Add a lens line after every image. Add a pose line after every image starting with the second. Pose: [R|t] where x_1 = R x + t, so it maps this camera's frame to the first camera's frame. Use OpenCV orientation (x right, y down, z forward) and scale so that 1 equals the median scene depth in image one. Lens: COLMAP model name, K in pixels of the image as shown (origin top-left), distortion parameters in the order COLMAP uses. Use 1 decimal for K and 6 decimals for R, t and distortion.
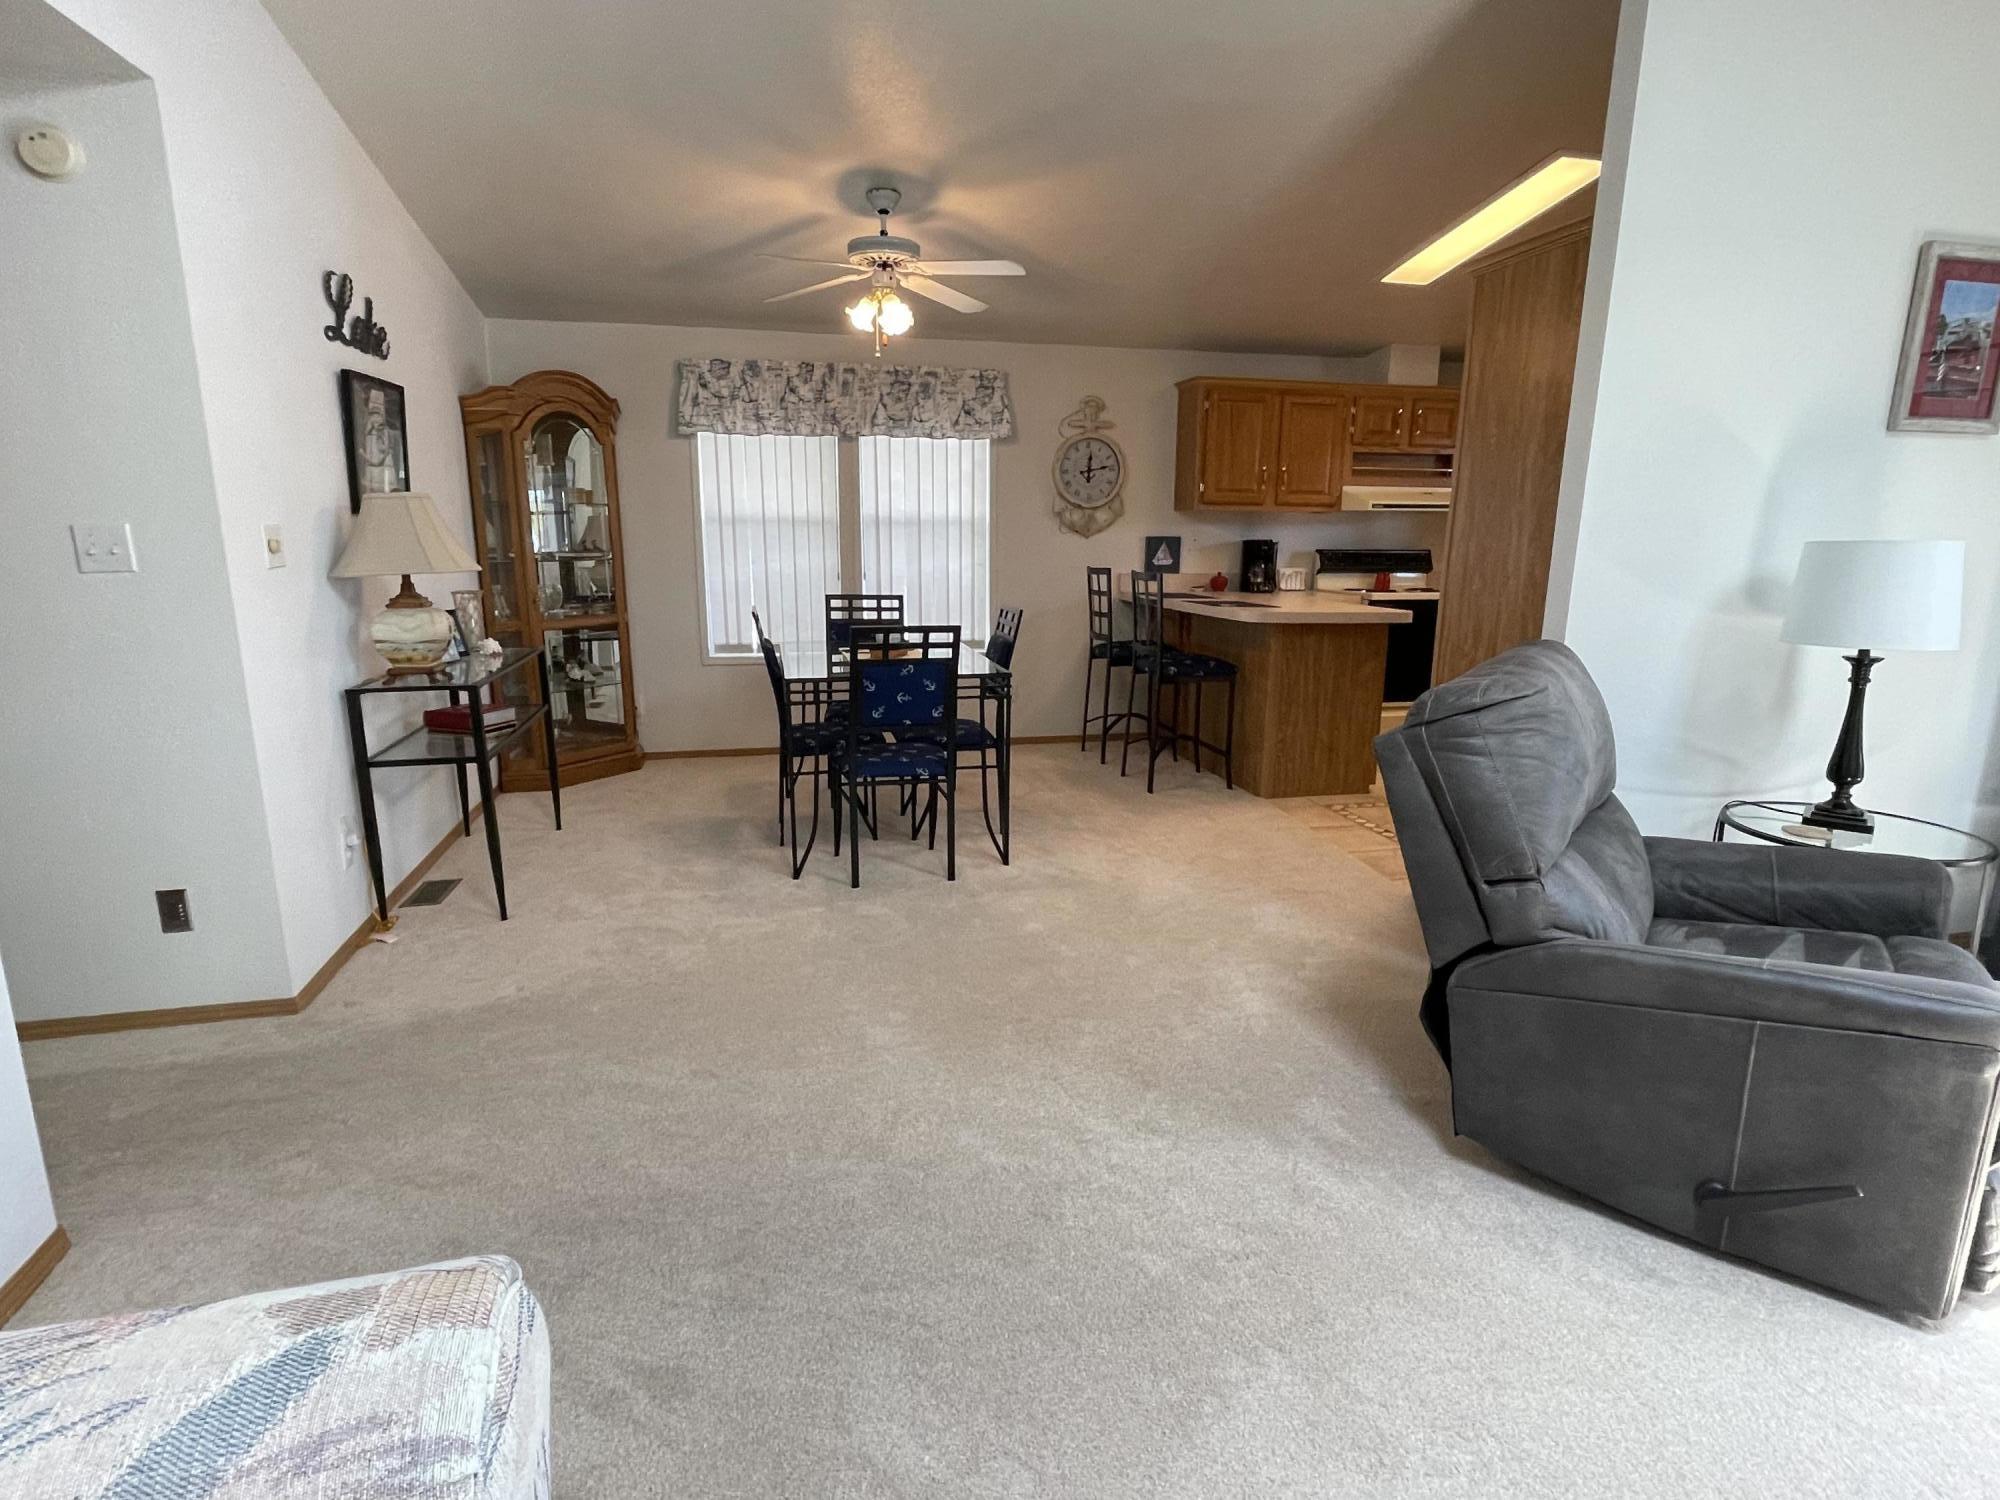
lens RADIAL K [[1034.1, 0, 996.7], [0, 1034.1, 748.6], [0, 0, 1]] dist [-0.003750, 0.000284]
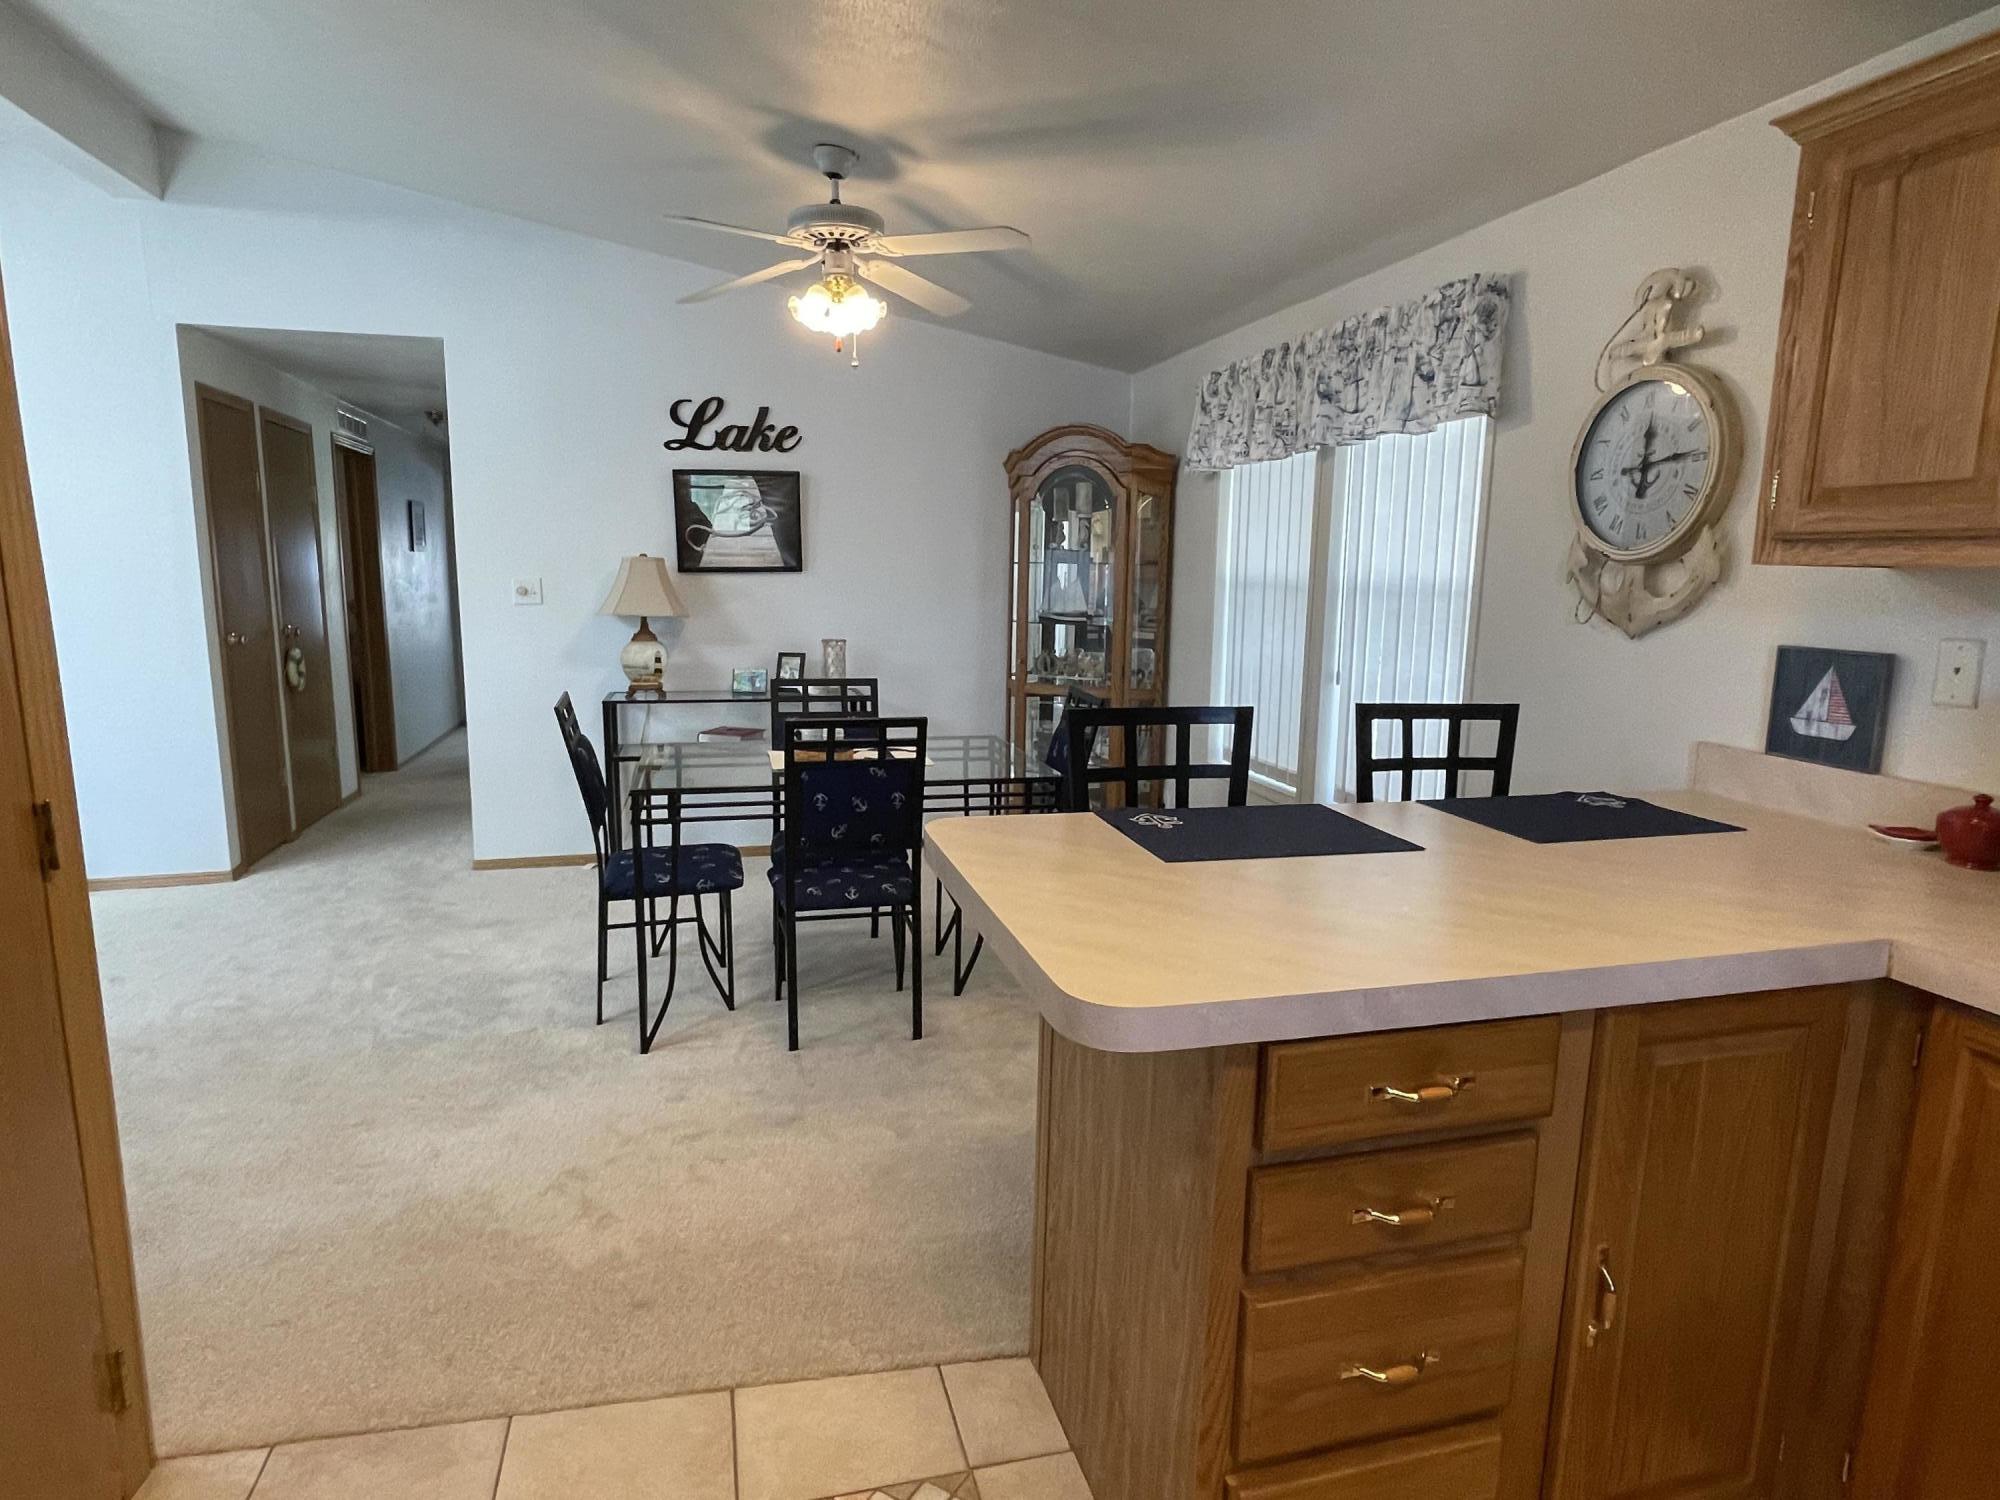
lens RADIAL K [[1124.8, 0, 995.5], [0, 1124.8, 752.7], [0, 0, 1]] dist [-0.006990, 0.001698]
pose [[0.036625, 0.155563, -0.987147, 0.544629], [-0.227270, 0.963222, 0.143360, -0.183555], [0.973143, 0.219098, 0.070633, 0.813366]]
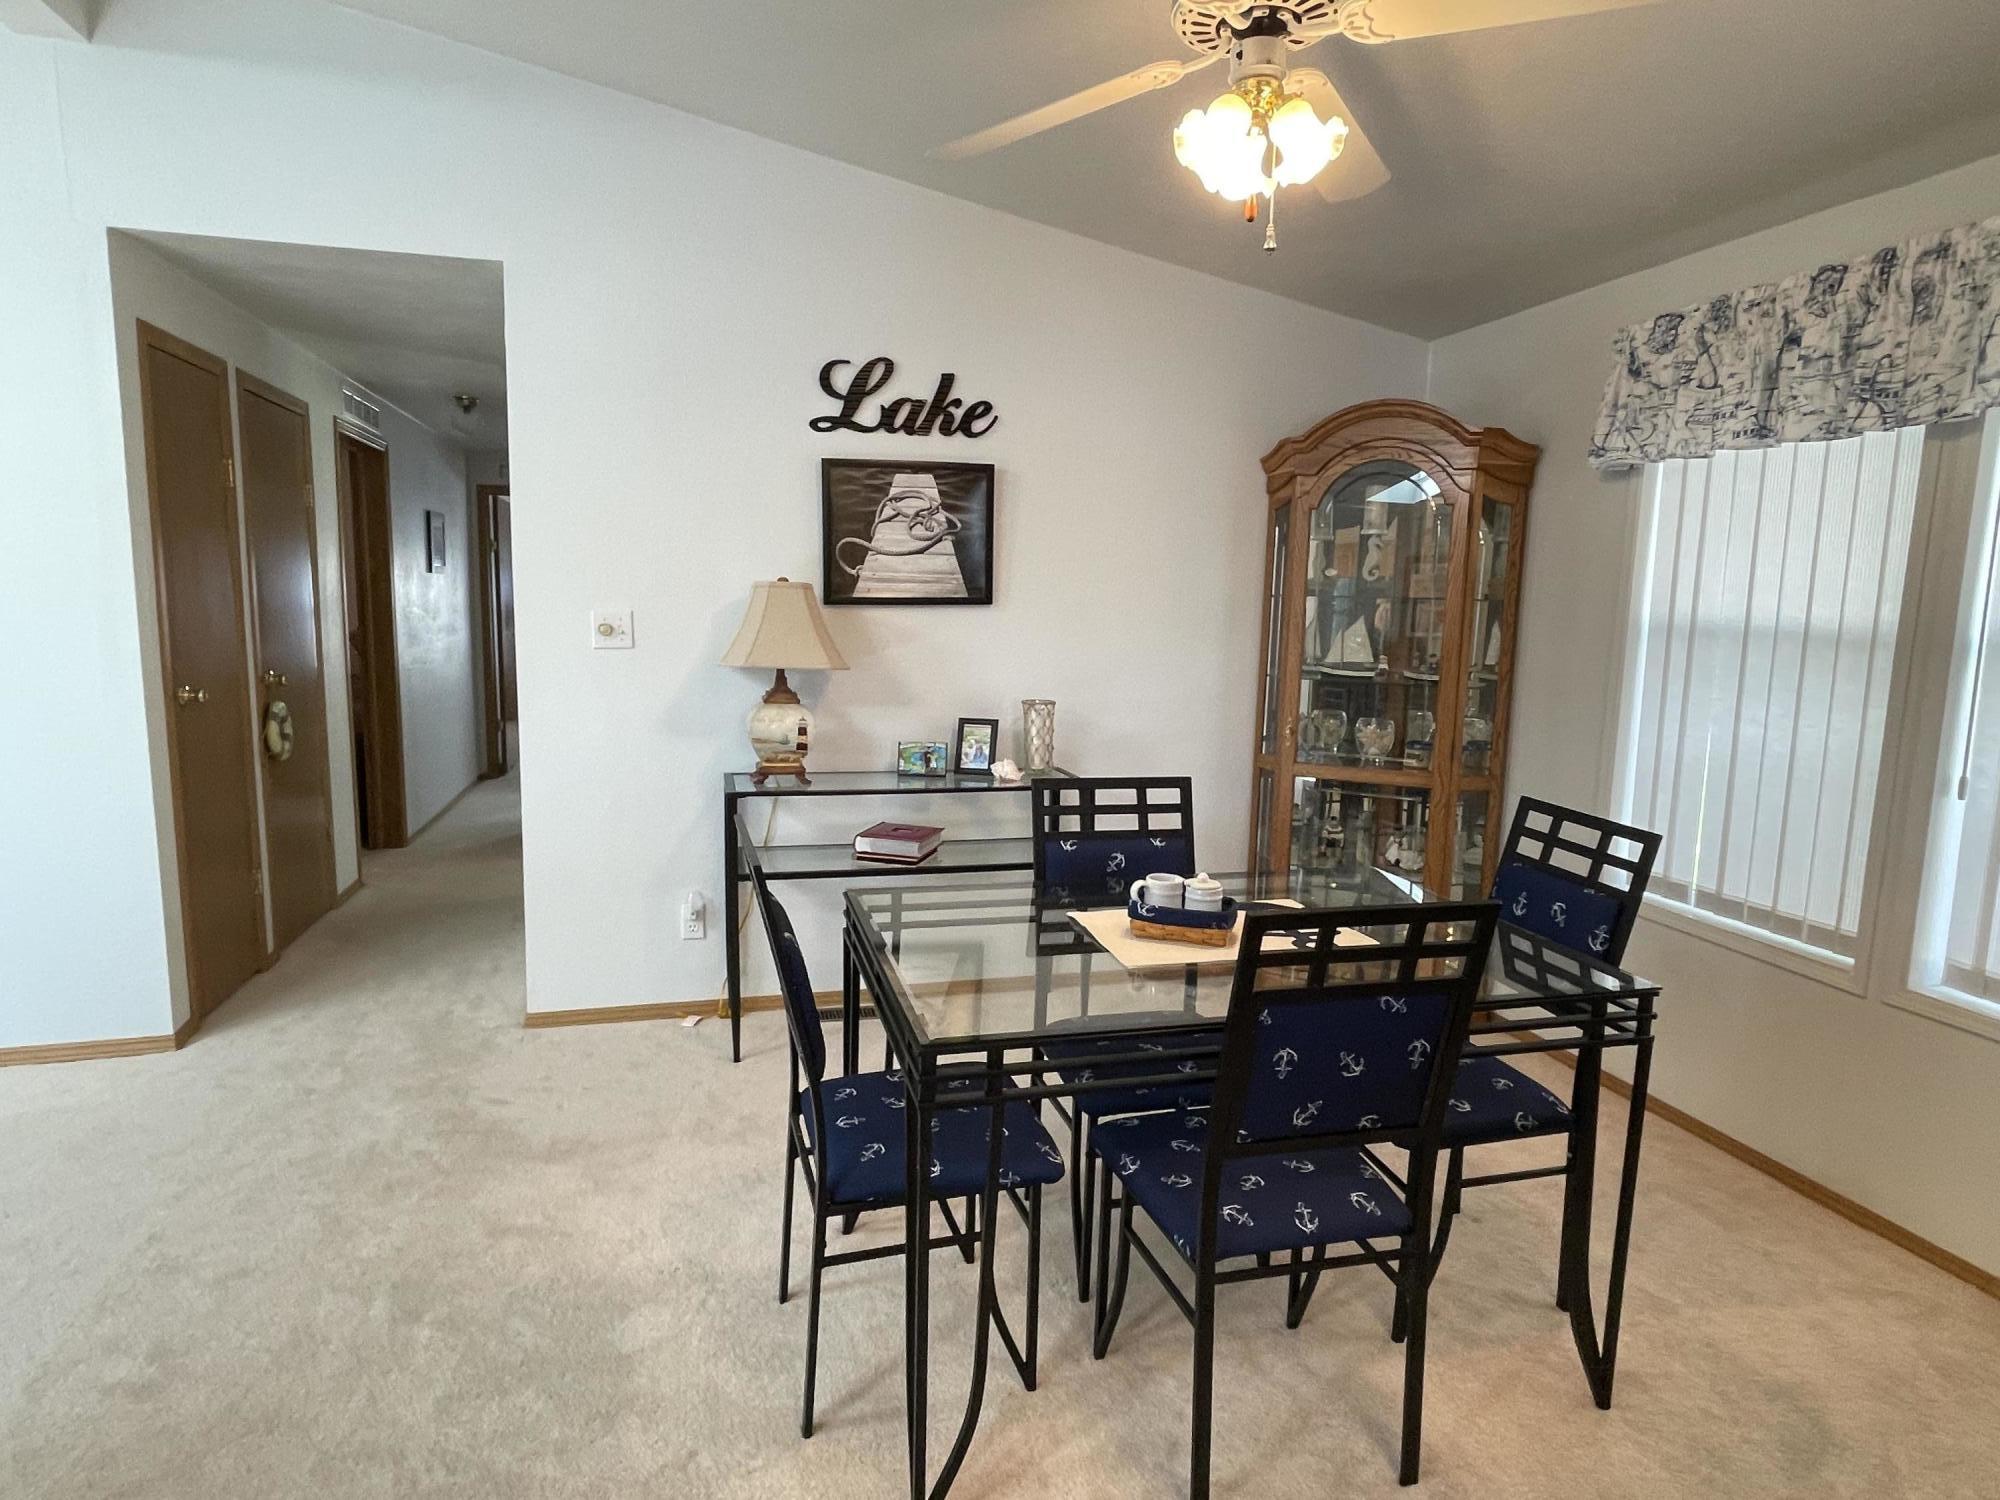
lens RADIAL K [[1124.8, 0, 994.1], [0, 1124.8, 754.9], [0, 0, 1]] dist [-0.006990, 0.001698]
pose [[0.038608, 0.132638, -0.990412, 0.269704], [-0.237002, 0.964085, 0.119874, -0.153077], [0.970742, 0.230102, 0.068657, 0.668158]]
